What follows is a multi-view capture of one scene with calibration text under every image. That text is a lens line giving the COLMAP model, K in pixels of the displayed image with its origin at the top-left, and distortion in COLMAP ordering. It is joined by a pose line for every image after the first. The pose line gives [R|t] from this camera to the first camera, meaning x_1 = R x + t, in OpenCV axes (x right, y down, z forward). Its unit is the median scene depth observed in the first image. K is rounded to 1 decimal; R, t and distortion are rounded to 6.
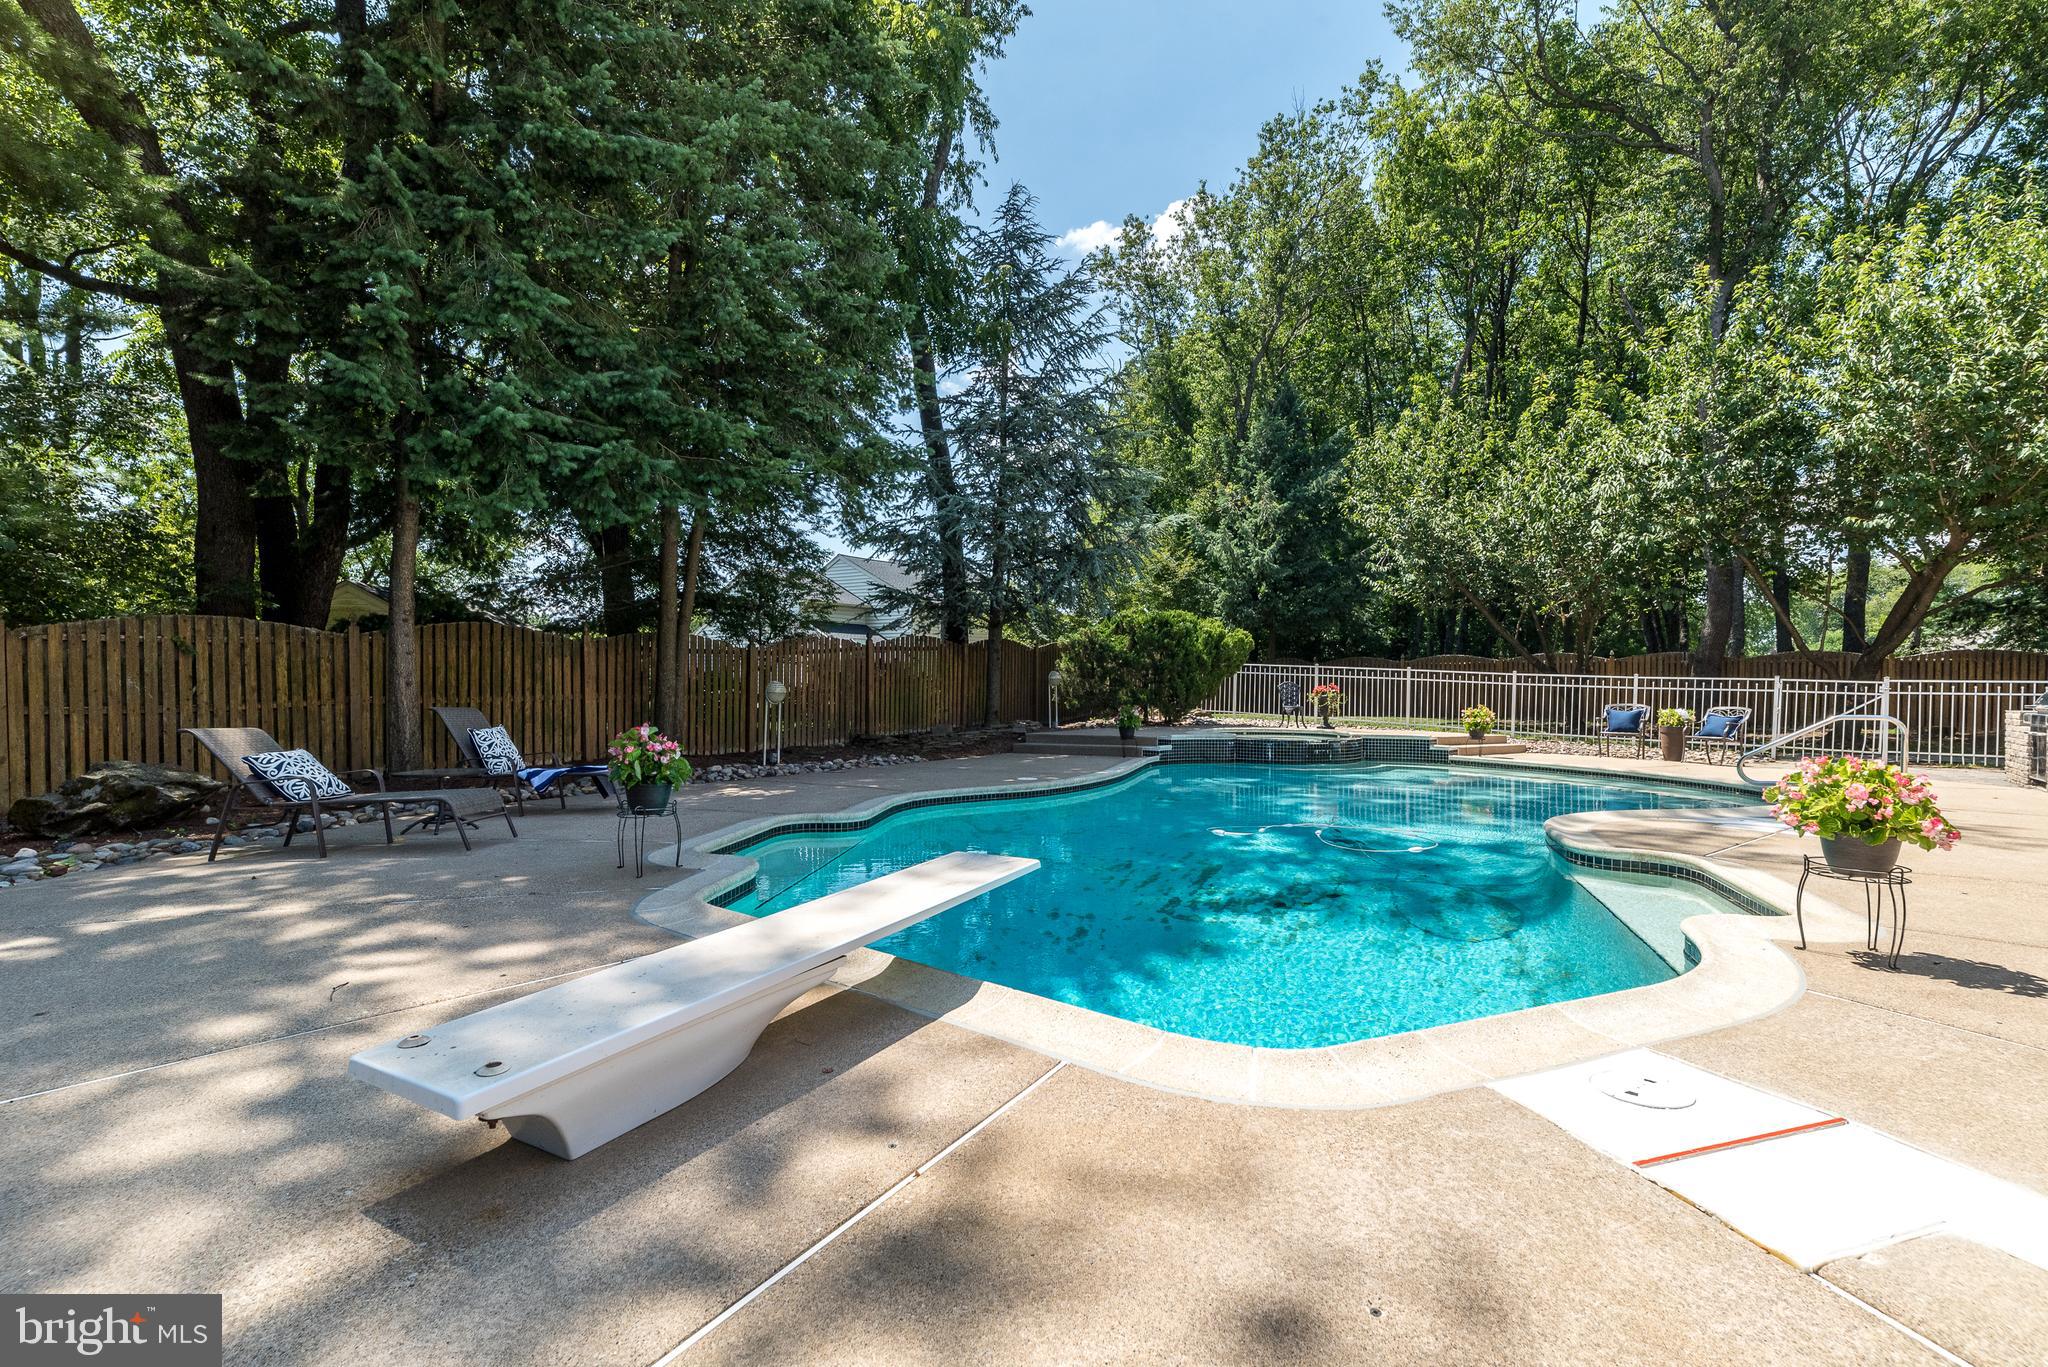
lens RADIAL K [[904.1, 0, 1024.2], [0, 904.1, 689.3], [0, 0, 1]] dist [0.007453, 0.000446]
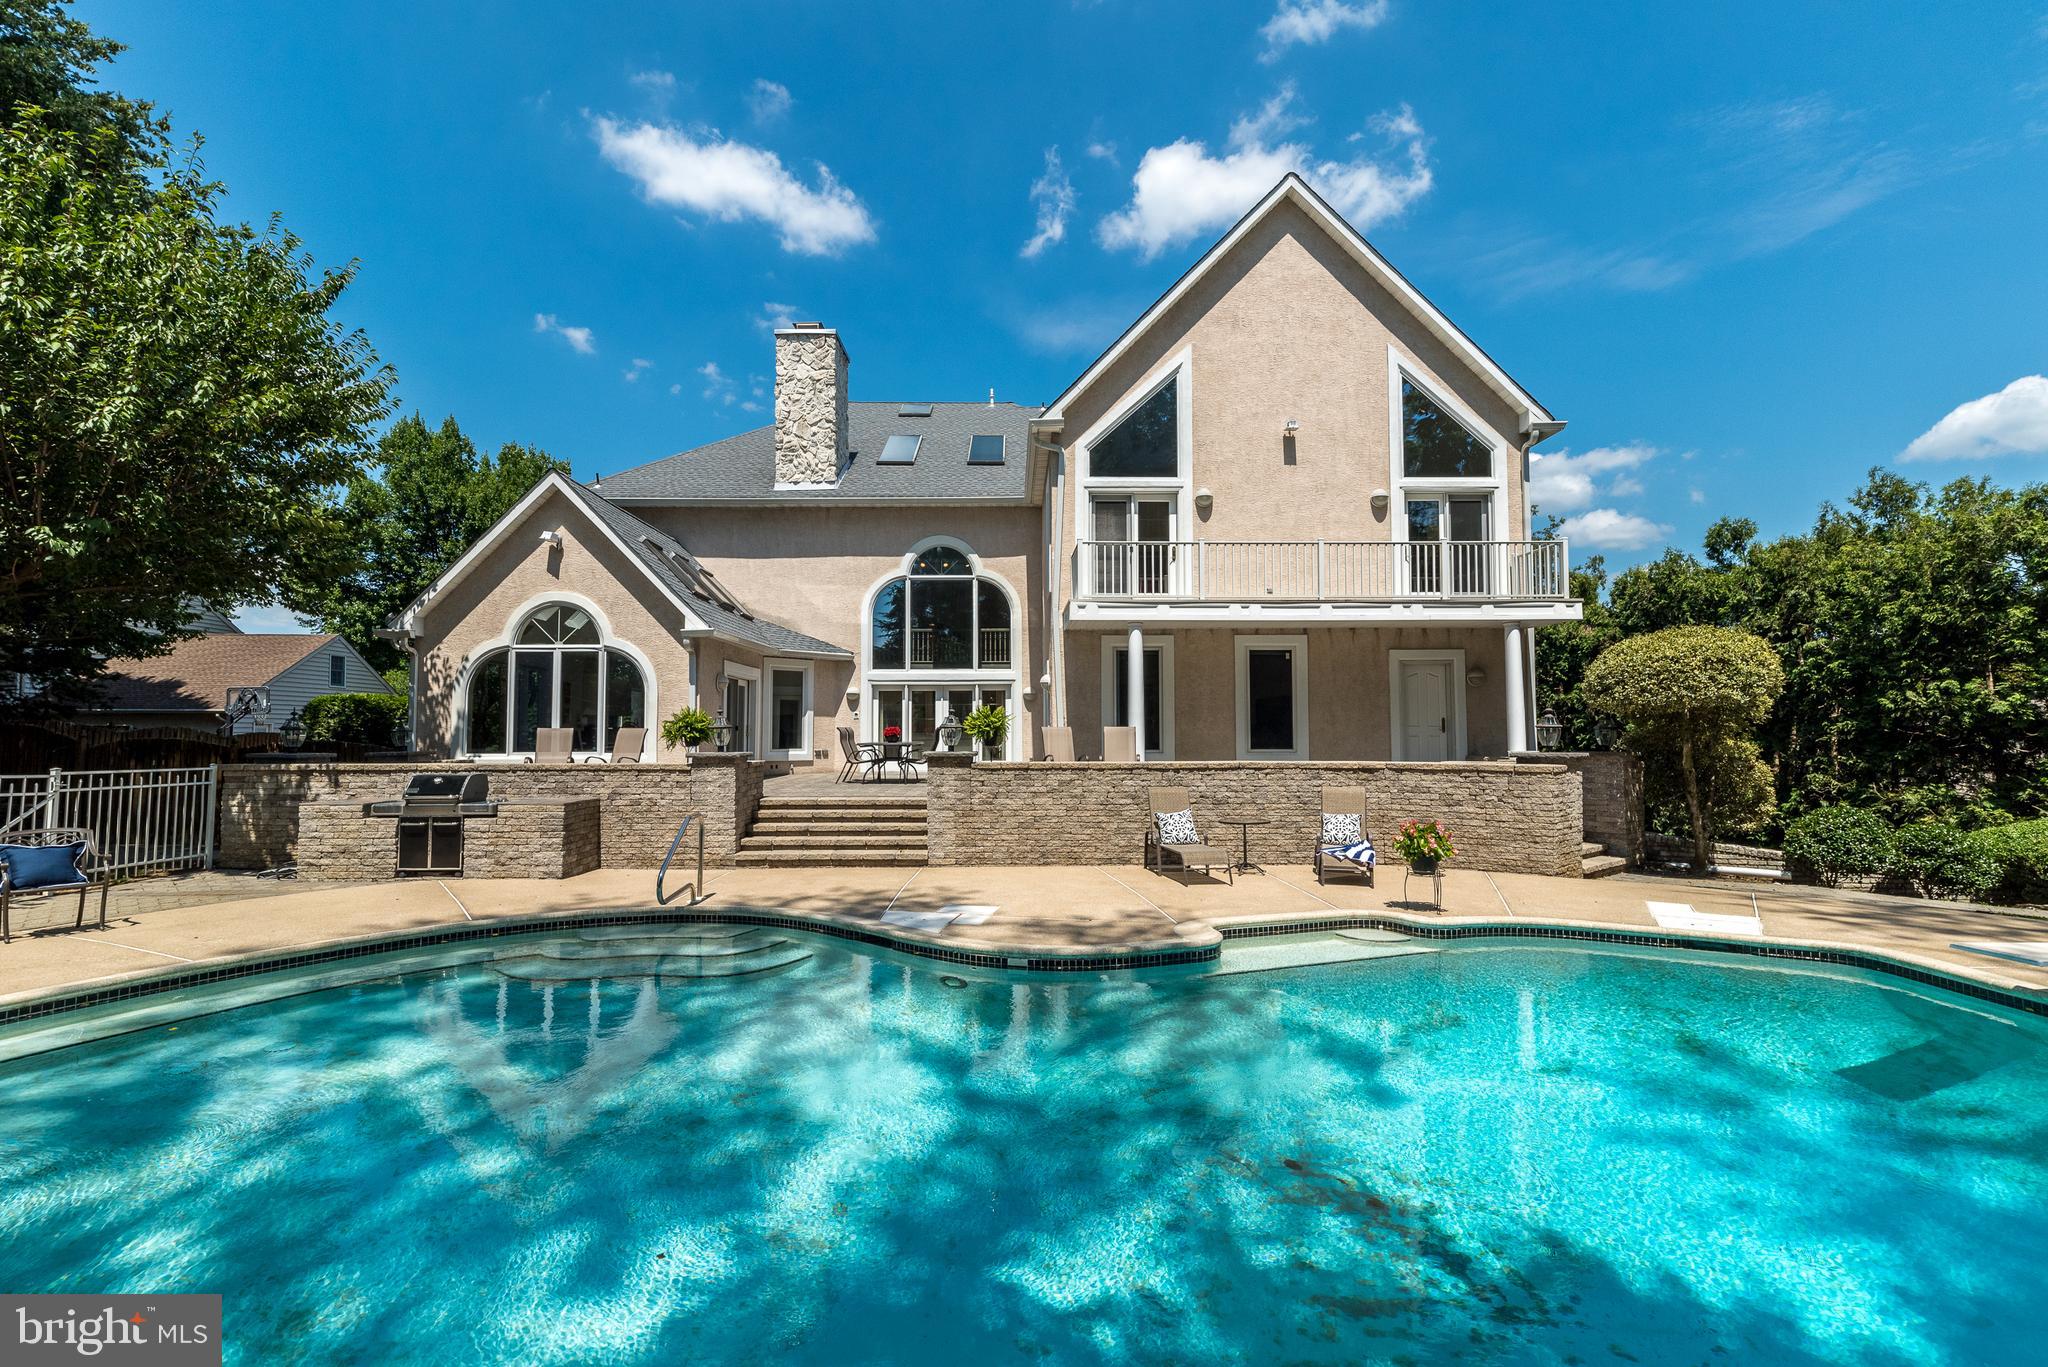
lens RADIAL K [[904.1, 0, 1024.2], [0, 904.1, 689.3], [0, 0, 1]] dist [0.007453, 0.000446]
pose [[-0.619061, 0.035126, 0.784557, -0.055169], [0.002369, 0.999078, -0.042862, -0.035557], [-0.785340, -0.024675, -0.618573, 0.716647]]
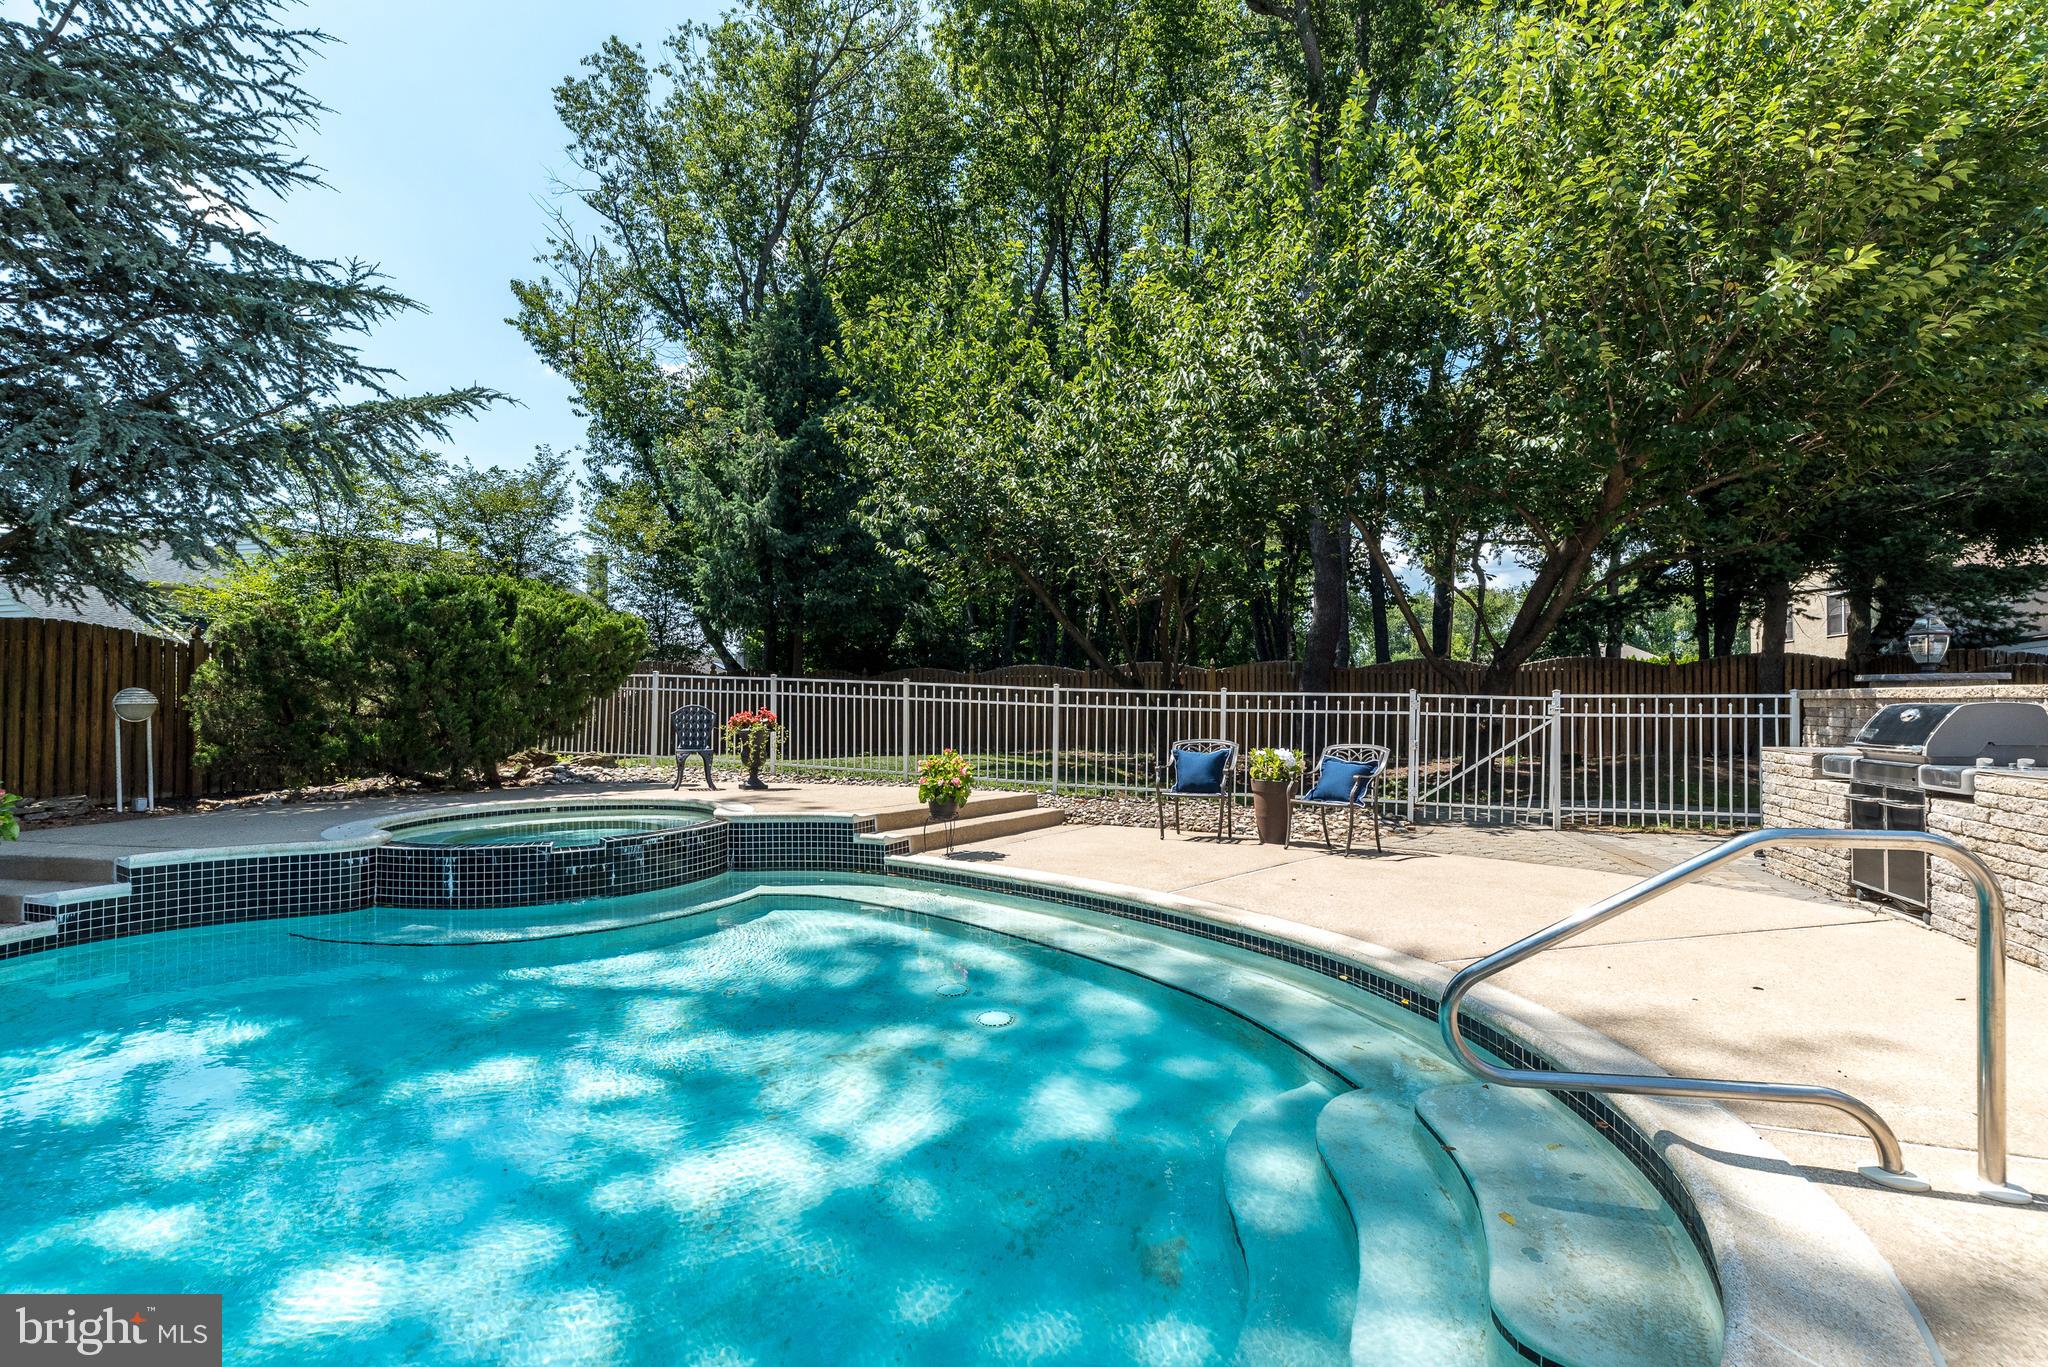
lens RADIAL K [[904.1, 0, 1024.2], [0, 904.1, 689.3], [0, 0, 1]] dist [0.007453, 0.000446]
pose [[0.943823, -0.005074, 0.330412, 0.328561], [0.012242, 0.999733, -0.019620, -0.005184], [-0.330224, 0.022562, 0.943633, 0.444451]]
